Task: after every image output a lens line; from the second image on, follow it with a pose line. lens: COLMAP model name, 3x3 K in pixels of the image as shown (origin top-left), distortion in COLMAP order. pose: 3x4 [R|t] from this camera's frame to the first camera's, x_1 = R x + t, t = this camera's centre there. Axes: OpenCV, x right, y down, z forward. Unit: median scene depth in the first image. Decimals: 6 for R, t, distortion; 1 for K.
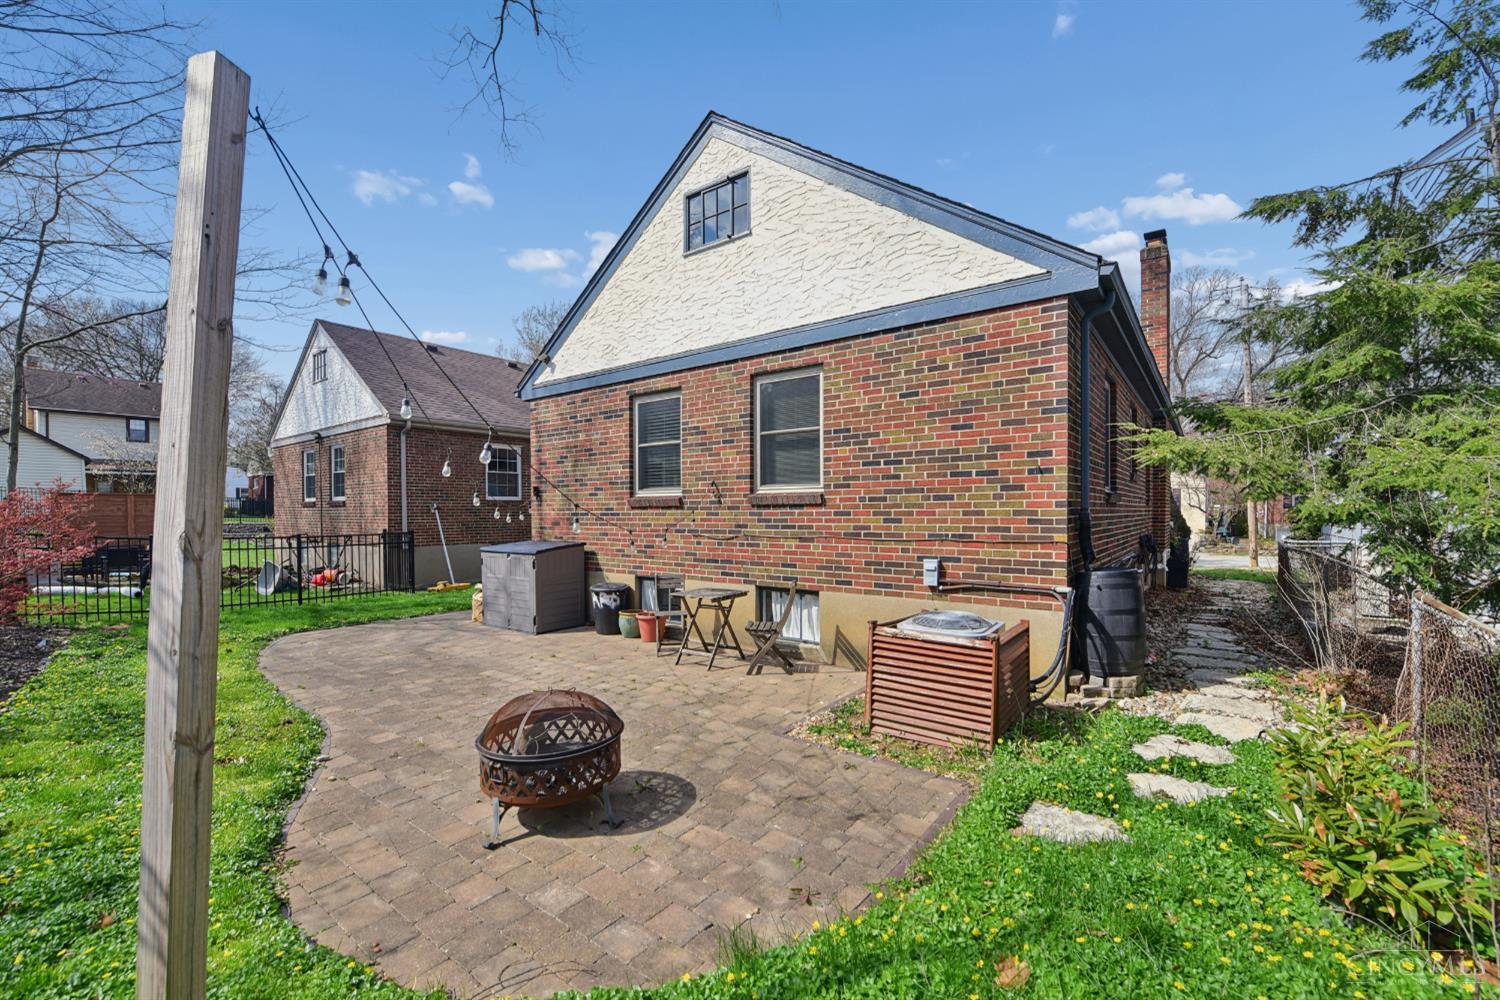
lens RADIAL K [[608.1, 0, 744.6], [0, 608.1, 494.7], [0, 0, 1]] dist [-0.009493, 0.001036]
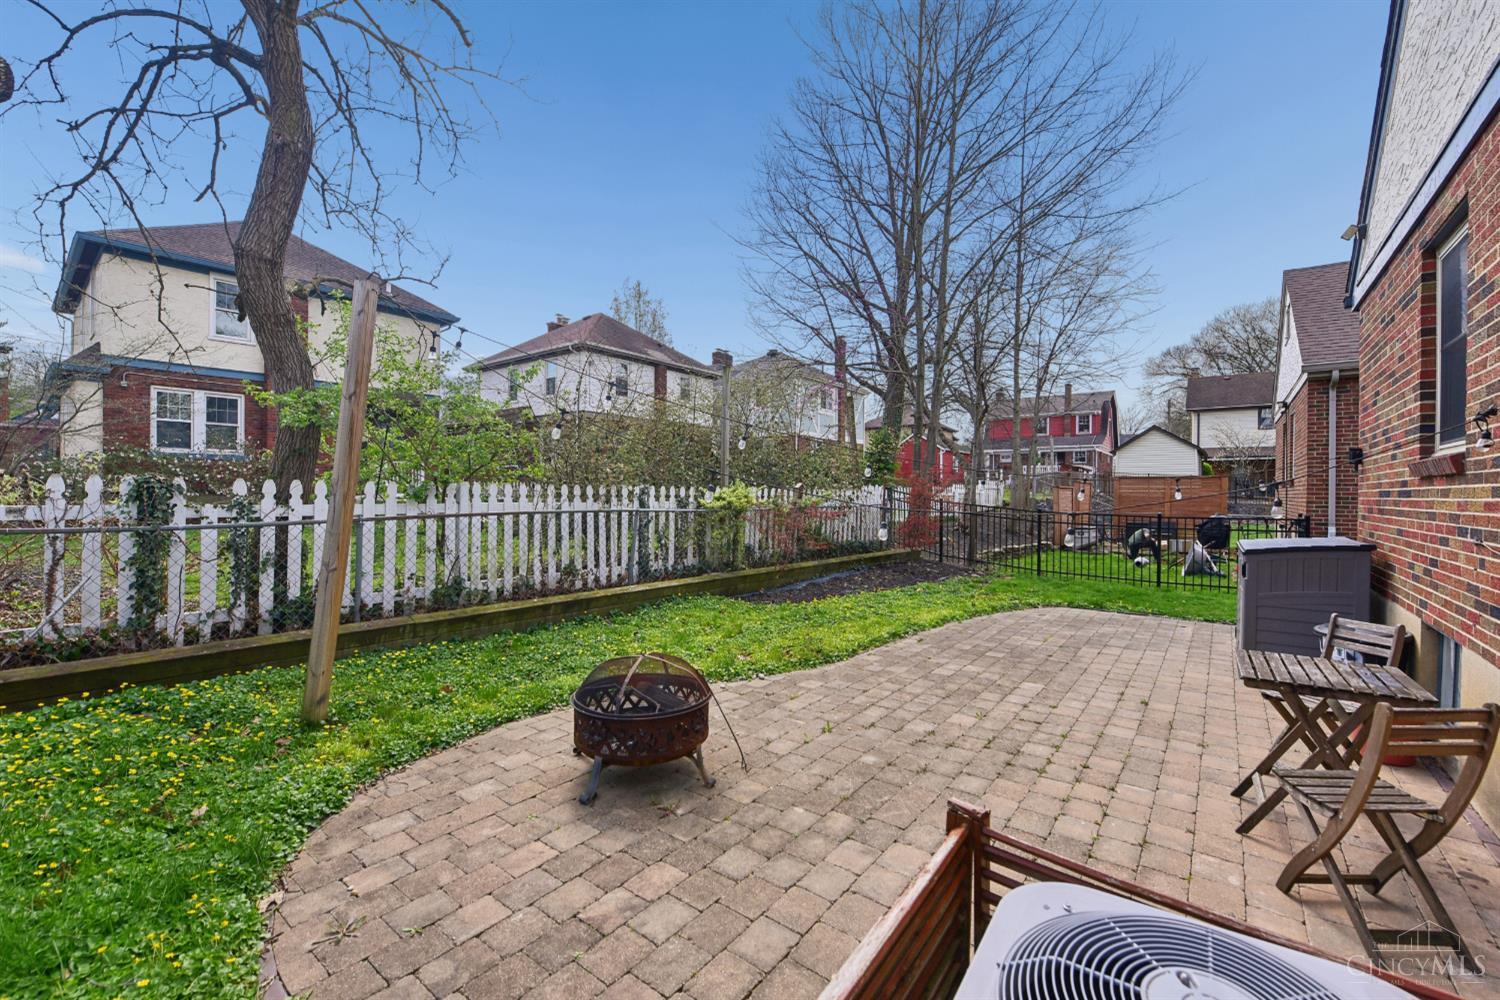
lens RADIAL K [[608.1, 0, 754.0], [0, 608.1, 493.5], [0, 0, 1]] dist [-0.009493, 0.001036]
pose [[0.013294, 0.004012, -0.999904, 0.388890], [0.019657, 0.999798, 0.004273, 0.031799], [0.999718, -0.019712, 0.013213, 0.660537]]
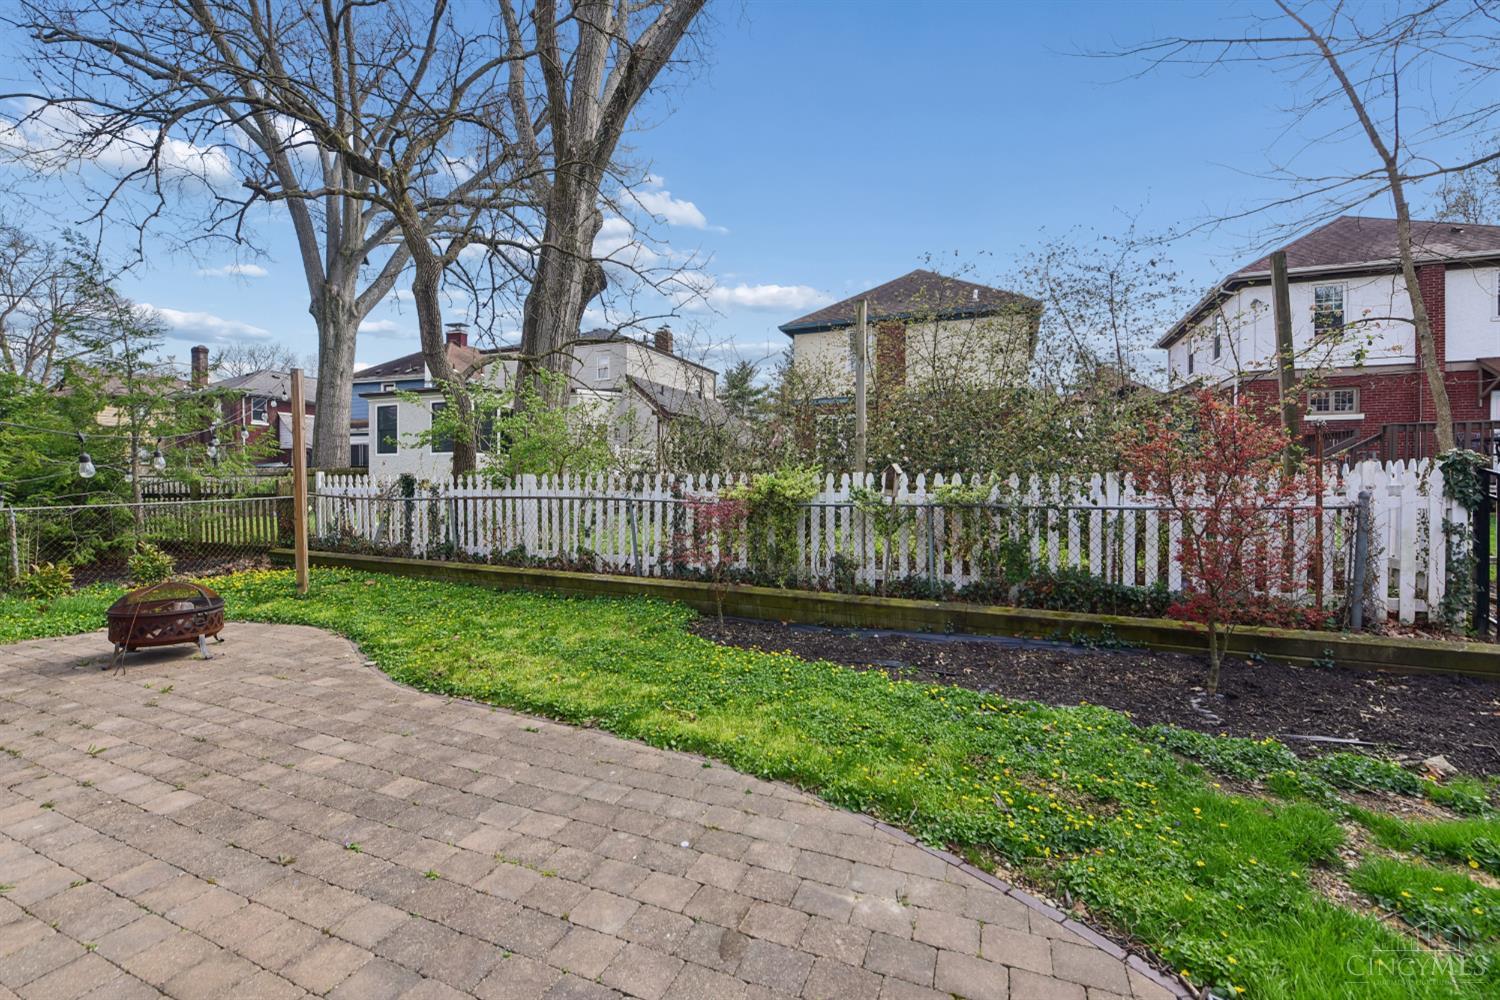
lens RADIAL K [[608.1, 0, 762.6], [0, 608.1, 491.9], [0, 0, 1]] dist [-0.009493, 0.001036]
pose [[-0.958515, 0.006038, -0.284979, -0.763848], [0.008333, 0.999942, -0.006842, 0.062414], [0.284921, -0.008933, -0.958509, 1.659420]]
